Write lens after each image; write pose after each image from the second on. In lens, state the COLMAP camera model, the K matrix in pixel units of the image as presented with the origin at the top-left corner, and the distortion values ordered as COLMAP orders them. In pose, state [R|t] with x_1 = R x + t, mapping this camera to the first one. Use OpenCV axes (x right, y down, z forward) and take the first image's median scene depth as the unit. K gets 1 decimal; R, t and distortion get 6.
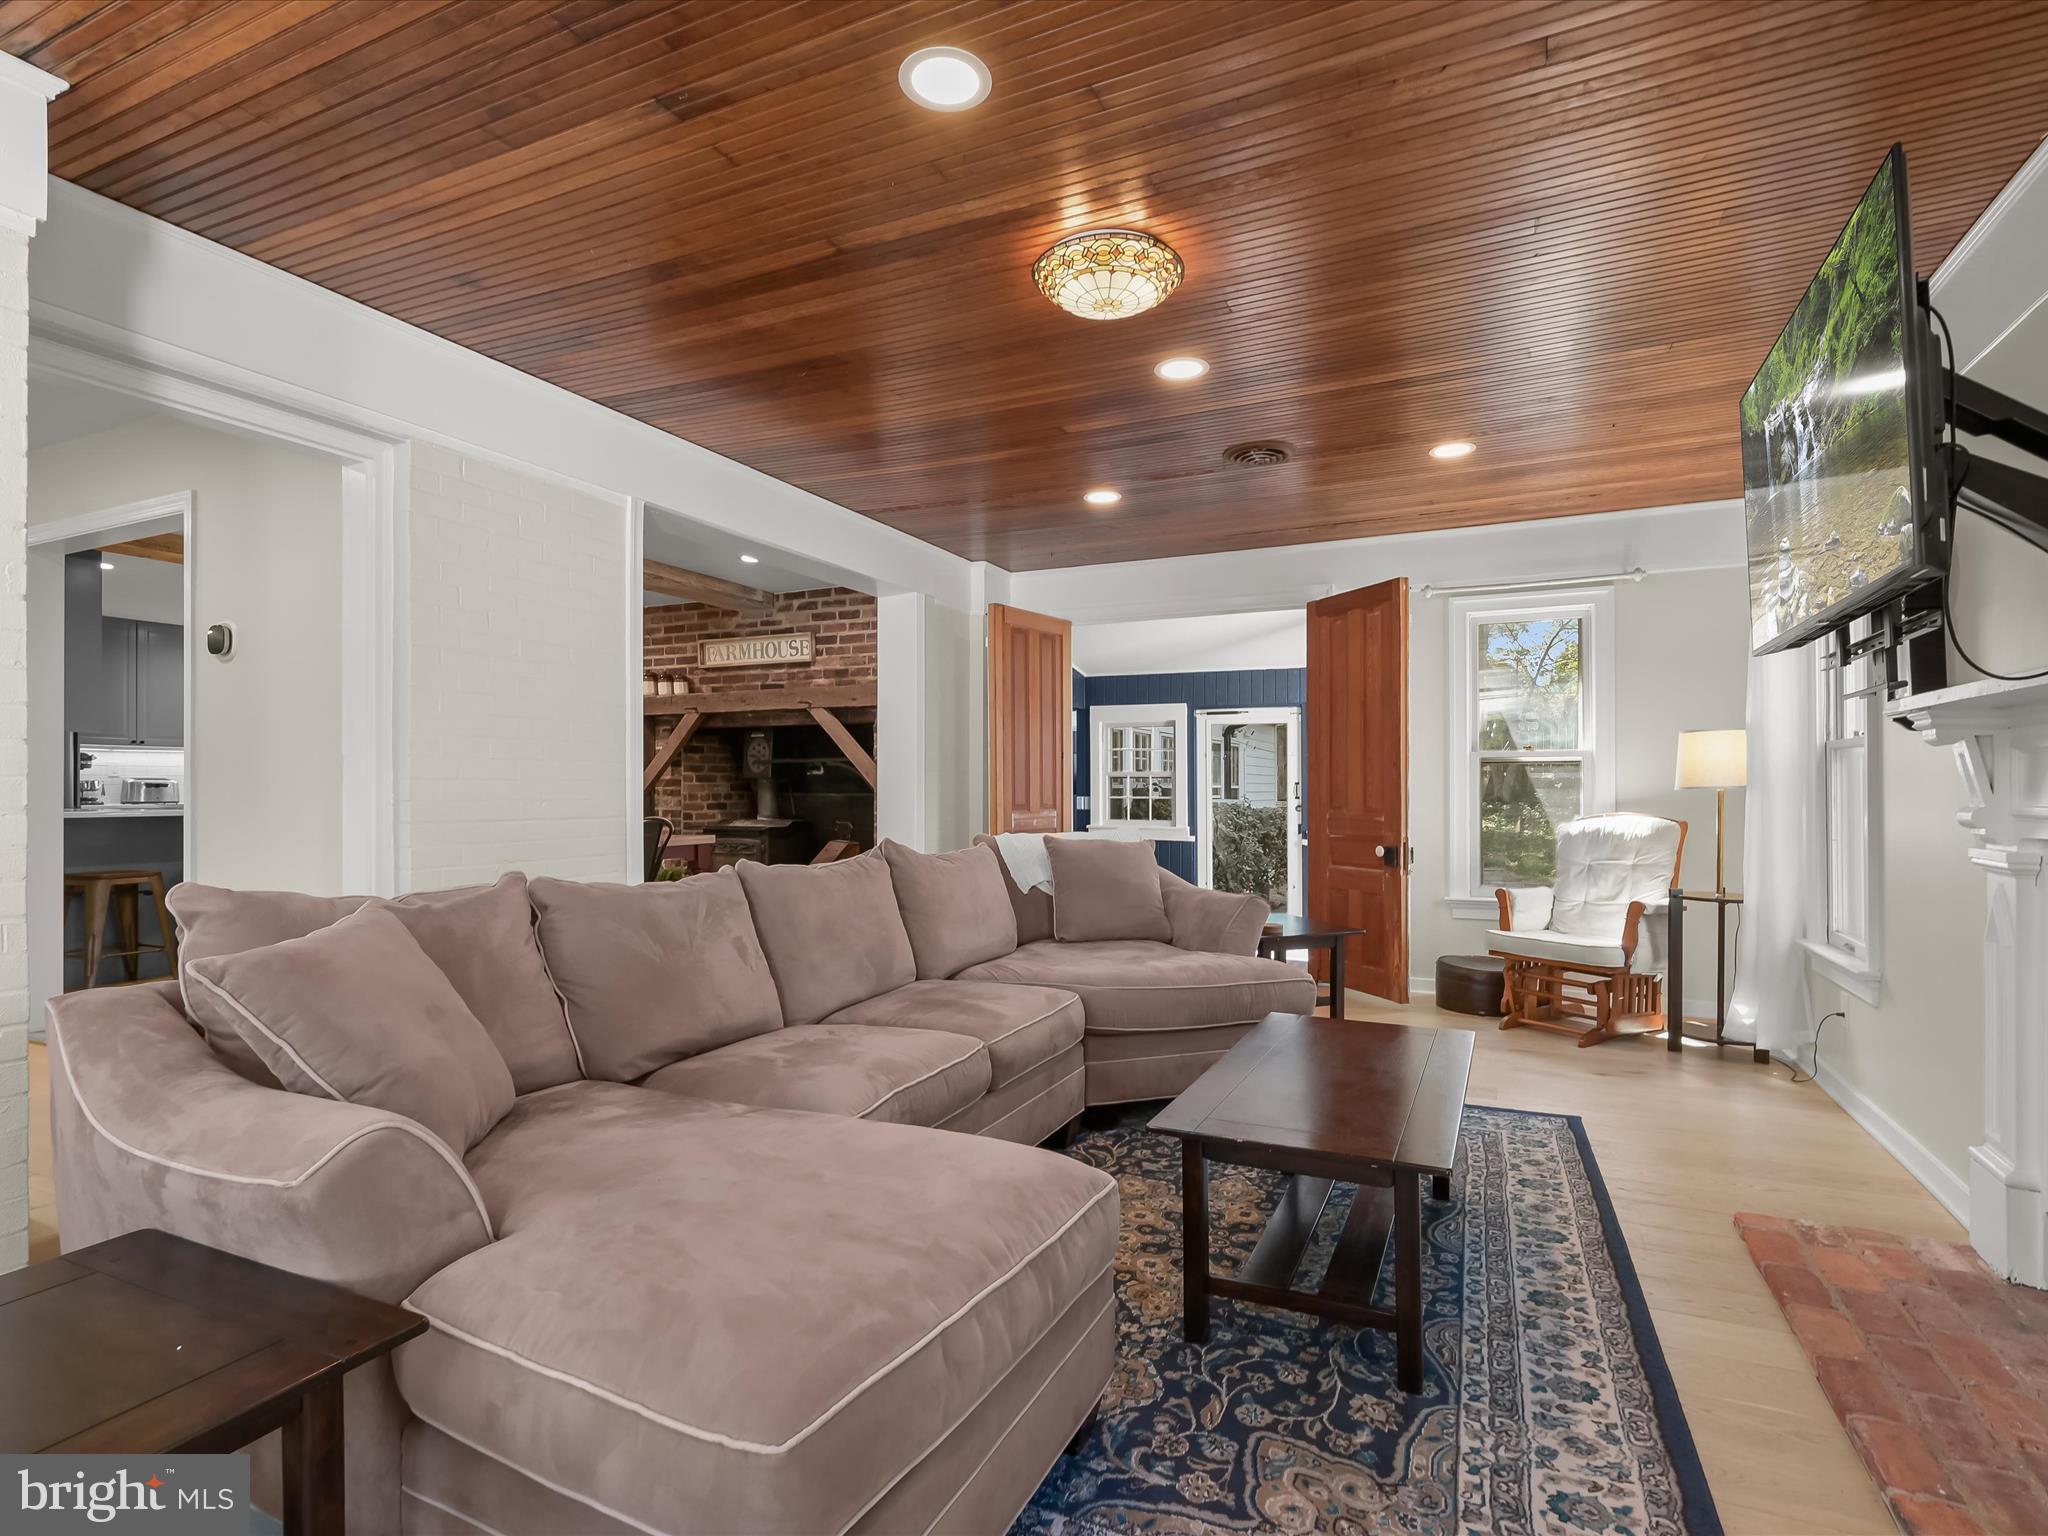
lens RADIAL K [[1042.7, 0, 1024.0], [0, 1042.7, 779.5], [0, 0, 1]] dist [-0.002726, -0.001969]
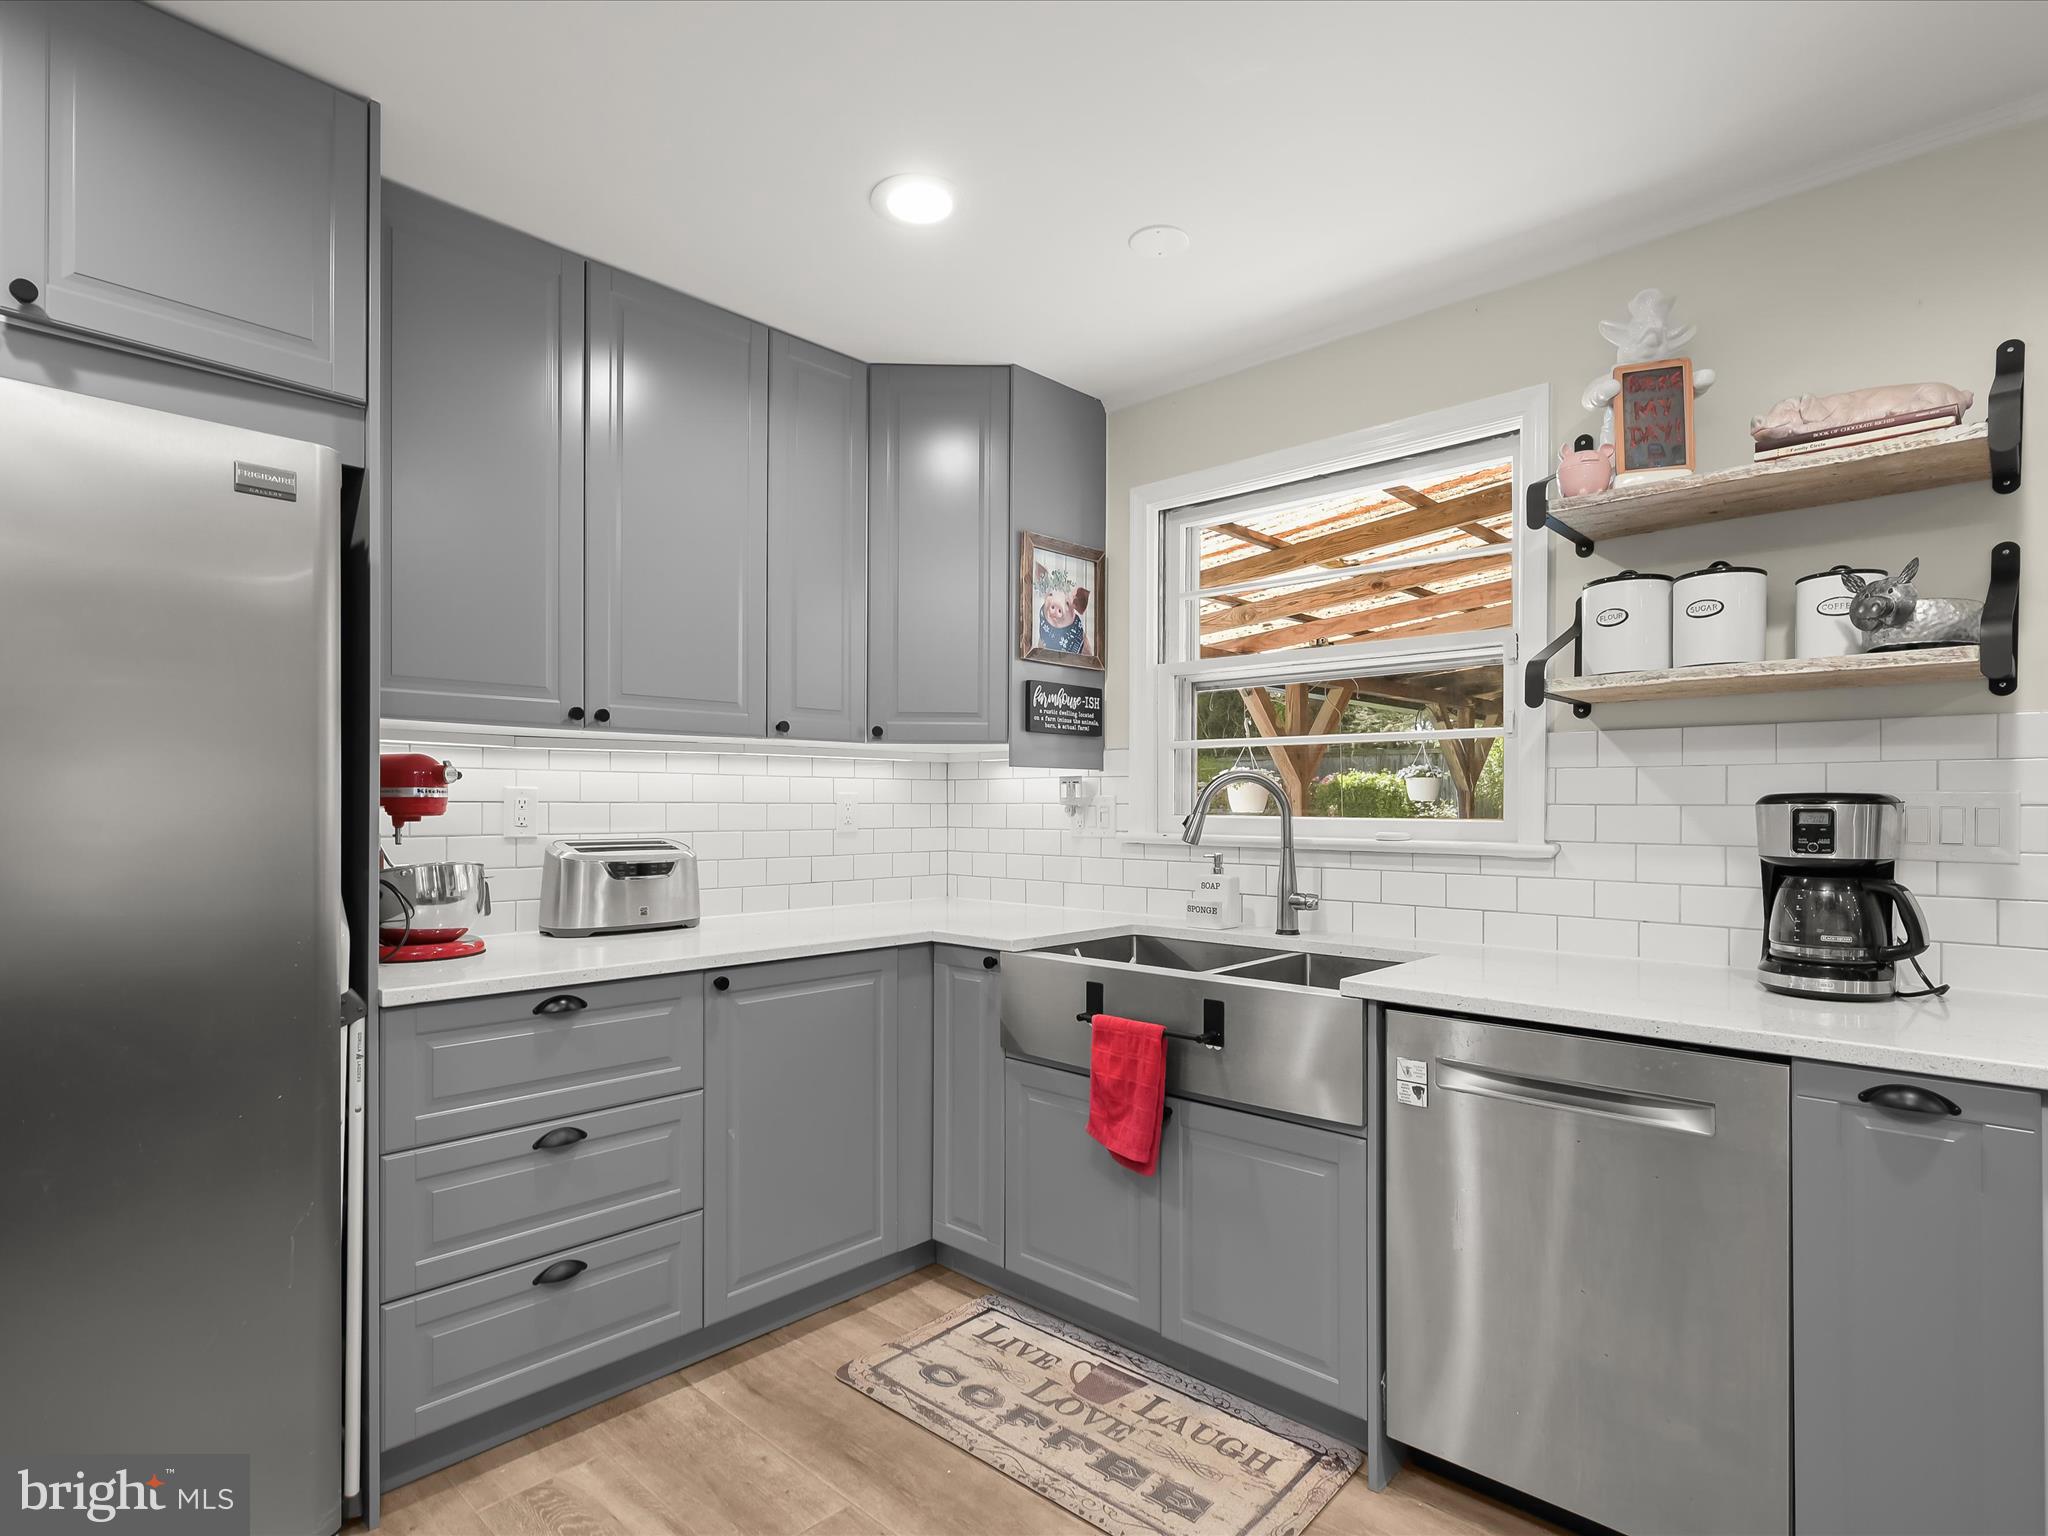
lens RADIAL K [[1042.7, 0, 977.3], [0, 1042.7, 797.5], [0, 0, 1]] dist [-0.002726, -0.001969]
pose [[0.946974, 0.004202, -0.321282, -0.798268], [-0.001569, 0.999963, 0.008455, -0.019961], [0.321306, -0.007503, 0.946946, 0.925011]]
